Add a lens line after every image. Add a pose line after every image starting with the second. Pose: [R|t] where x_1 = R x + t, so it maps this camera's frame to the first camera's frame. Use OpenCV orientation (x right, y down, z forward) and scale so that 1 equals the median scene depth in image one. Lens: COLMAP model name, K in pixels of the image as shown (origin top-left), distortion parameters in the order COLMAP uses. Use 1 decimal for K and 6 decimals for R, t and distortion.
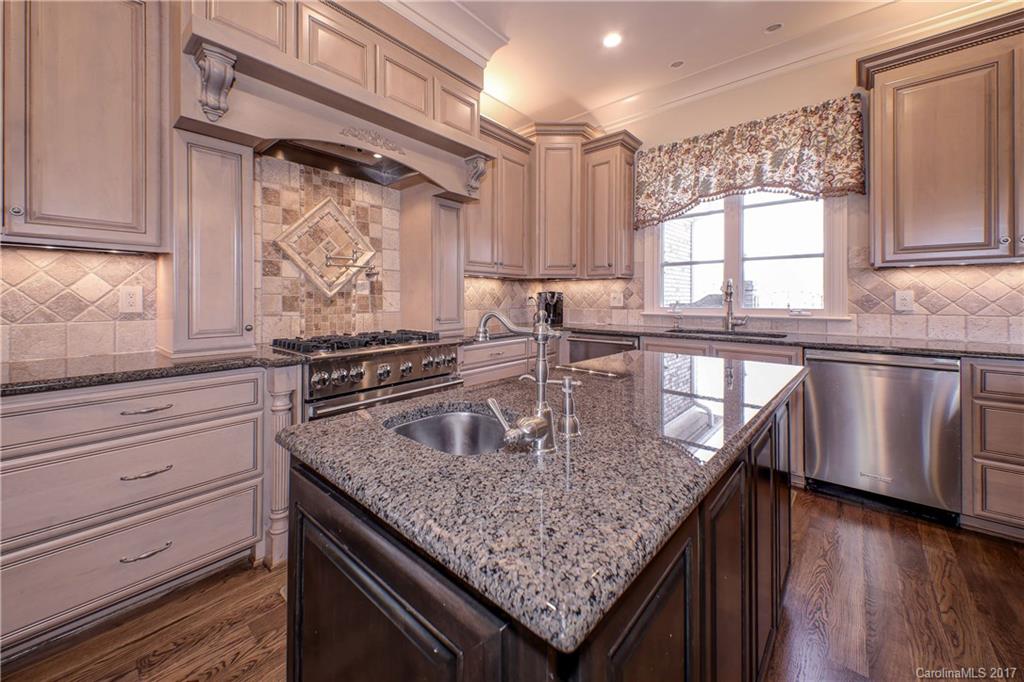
lens RADIAL K [[392.2, 0, 498.3], [0, 392.2, 299.4], [0, 0, 1]] dist [0.002446, 0.000015]
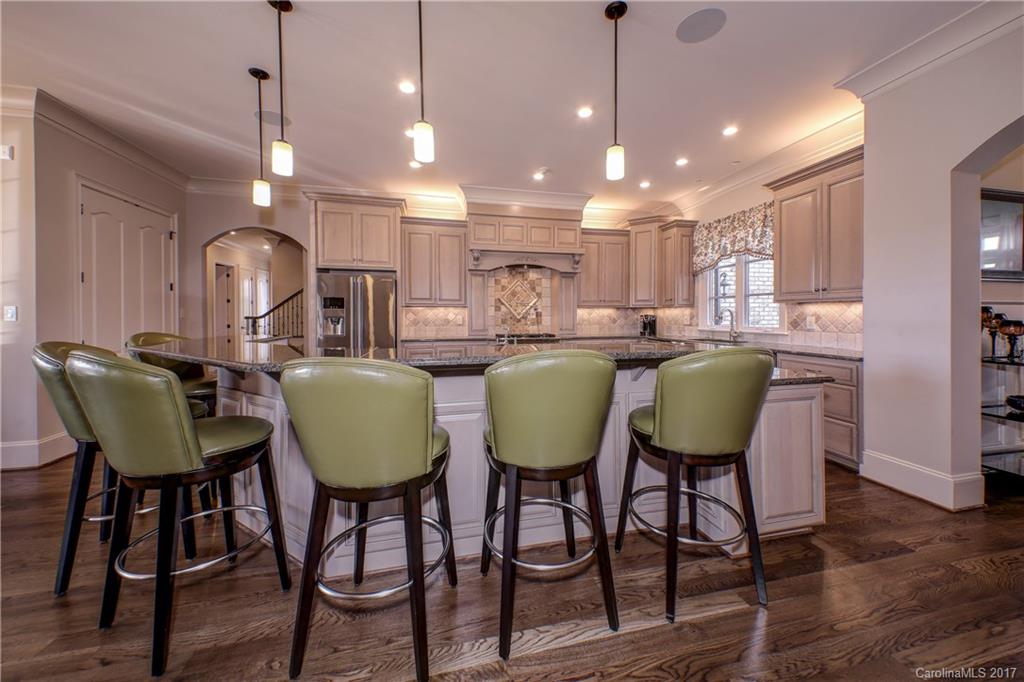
lens RADIAL K [[363.9, 0, 520.2], [0, 363.9, 314.2], [0, 0, 1]] dist [0.011506, 0.000007]
pose [[0.826457, -0.002272, -0.562996, 0.790274], [-0.000300, 0.999990, -0.004476, -0.022260], [0.563000, 0.003868, 0.826448, -0.809782]]
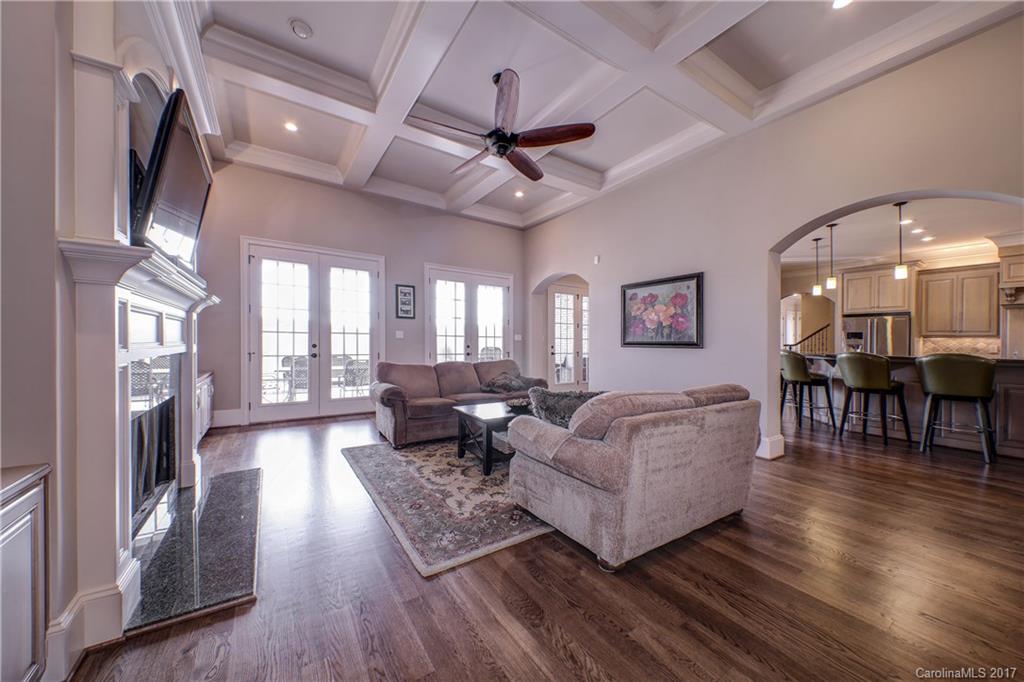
lens RADIAL K [[363.9, 0, 508.9], [0, 363.9, 343.3], [0, 0, 1]] dist [0.011506, 0.000007]
pose [[-0.261208, -0.006293, -0.965262, 2.356858], [-0.012098, 0.999922, -0.003245, 0.011813], [0.965207, 0.010830, -0.261264, -1.628257]]
